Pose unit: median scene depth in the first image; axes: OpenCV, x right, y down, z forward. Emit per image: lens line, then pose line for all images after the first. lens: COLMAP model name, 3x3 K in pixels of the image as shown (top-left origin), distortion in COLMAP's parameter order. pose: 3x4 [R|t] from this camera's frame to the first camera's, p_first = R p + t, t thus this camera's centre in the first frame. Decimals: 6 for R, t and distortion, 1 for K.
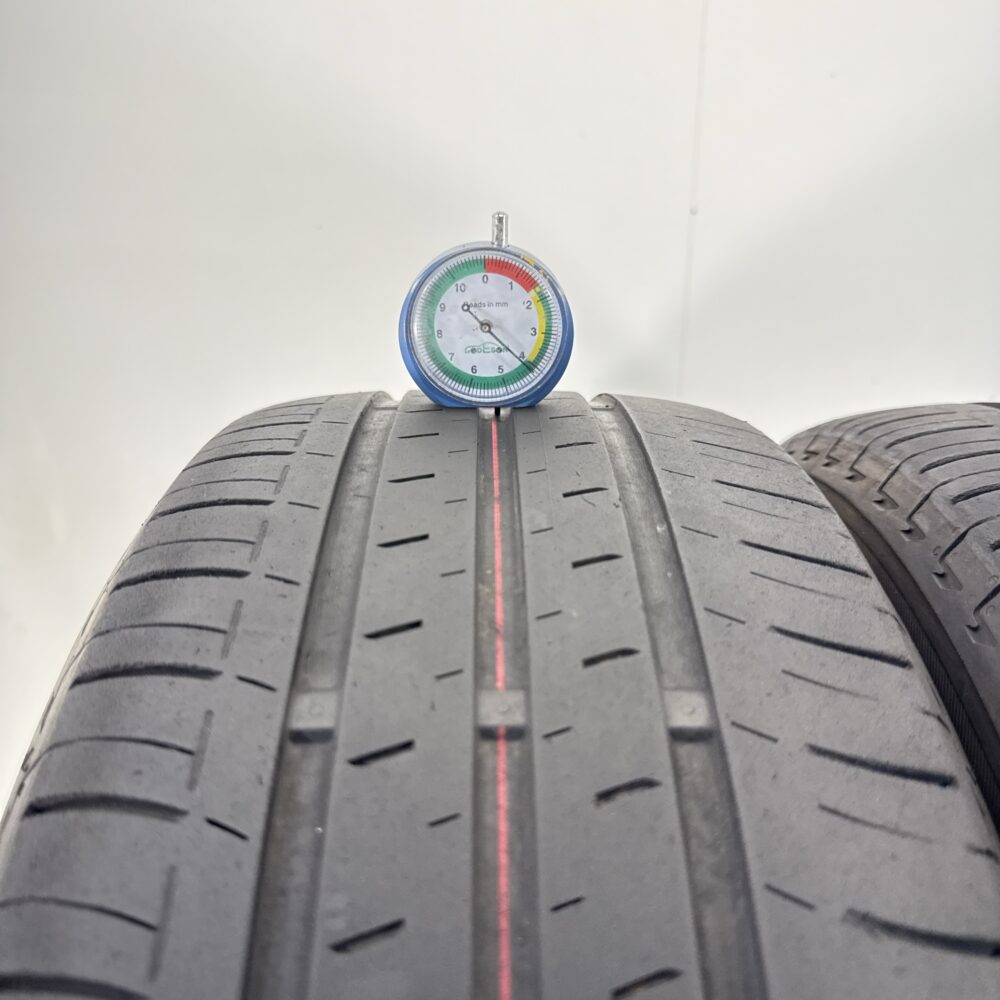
lens RADIAL K [[971.7, 0, 500.0], [0, 971.7, 500.0], [0, 0, 1]] dist [-0.002806, -0.005276]
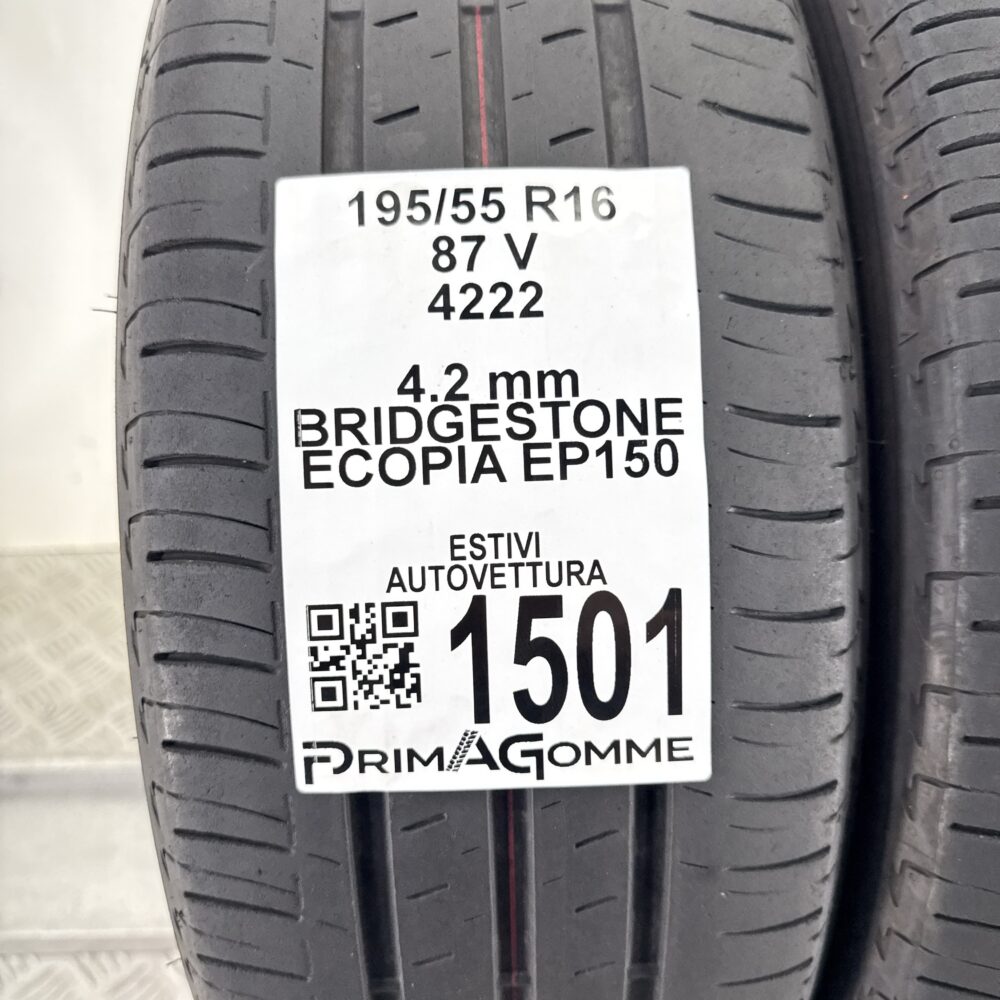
lens RADIAL K [[913.8, 0, 500.0], [0, 913.8, 500.0], [0, 0, 1]] dist [0.129714, -0.319982]
pose [[0.999322, -0.036768, -0.002001, 0.011164], [0.034553, 0.917544, 0.396130, 0.378567], [-0.012729, -0.395930, 0.918192, -0.562275]]
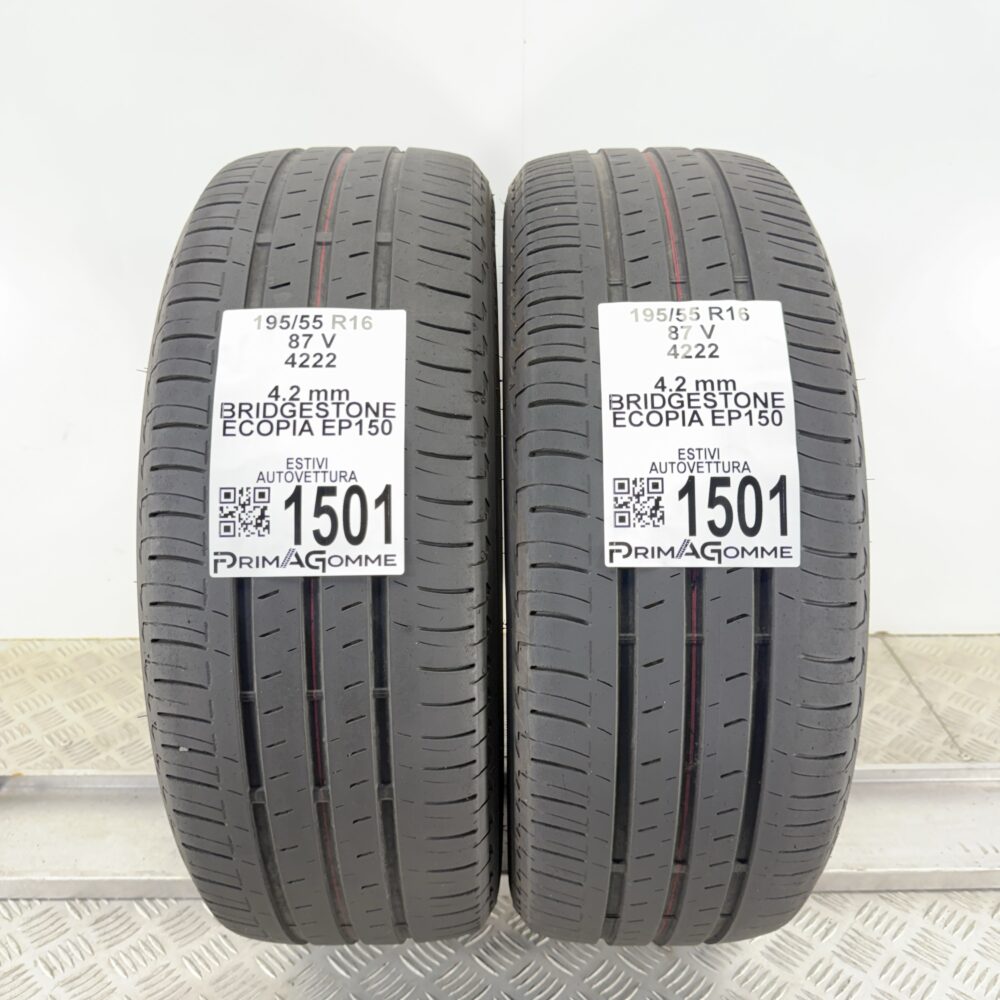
lens RADIAL K [[913.8, 0, 500.0], [0, 913.8, 500.0], [0, 0, 1]] dist [0.129714, -0.319982]
pose [[0.999784, -0.019929, -0.005919, 0.600611], [0.020684, 0.982162, 0.186895, 0.530908], [0.002089, -0.186977, 0.982362, -2.203656]]
